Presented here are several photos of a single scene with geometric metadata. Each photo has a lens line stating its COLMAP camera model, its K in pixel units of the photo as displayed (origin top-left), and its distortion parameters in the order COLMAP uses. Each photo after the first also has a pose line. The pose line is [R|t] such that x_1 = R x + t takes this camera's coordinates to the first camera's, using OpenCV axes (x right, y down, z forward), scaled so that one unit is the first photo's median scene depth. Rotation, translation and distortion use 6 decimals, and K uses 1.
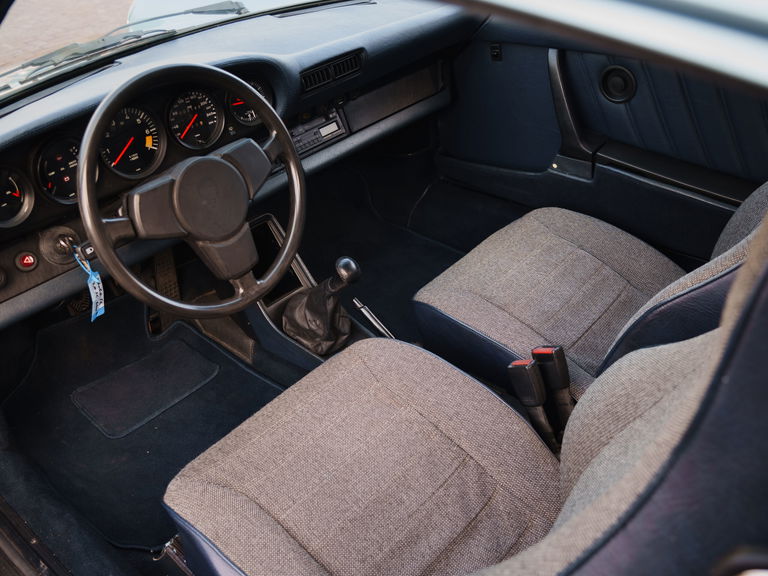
lens RADIAL K [[701.2, 0, 383.4], [0, 701.2, 296.5], [0, 0, 1]] dist [0.003835, 0.009498]
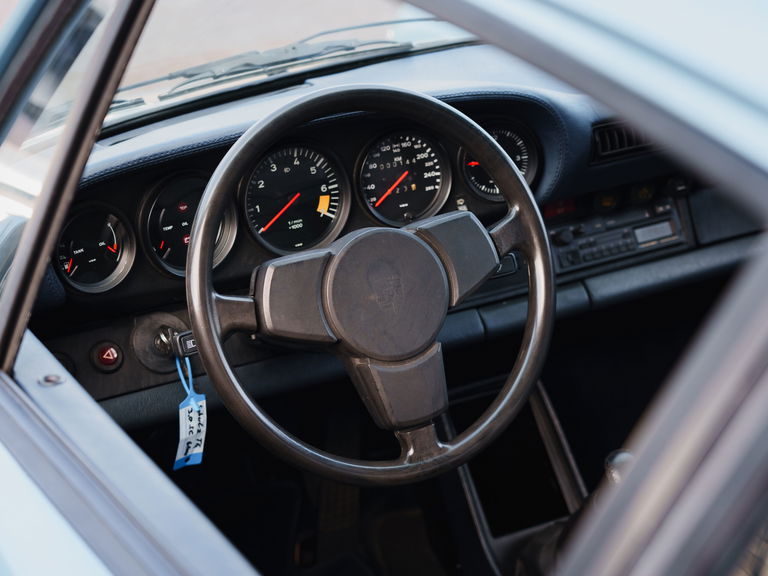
lens RADIAL K [[1455.5, 0, 384.0], [0, 1455.5, 288.0], [0, 0, 1]] dist [-0.012169, -0.000076]
pose [[0.940616, 0.123756, -0.316110, 0.136614], [-0.187314, 0.965805, -0.179263, 0.074490], [0.283115, 0.227829, 0.931633, -0.177984]]
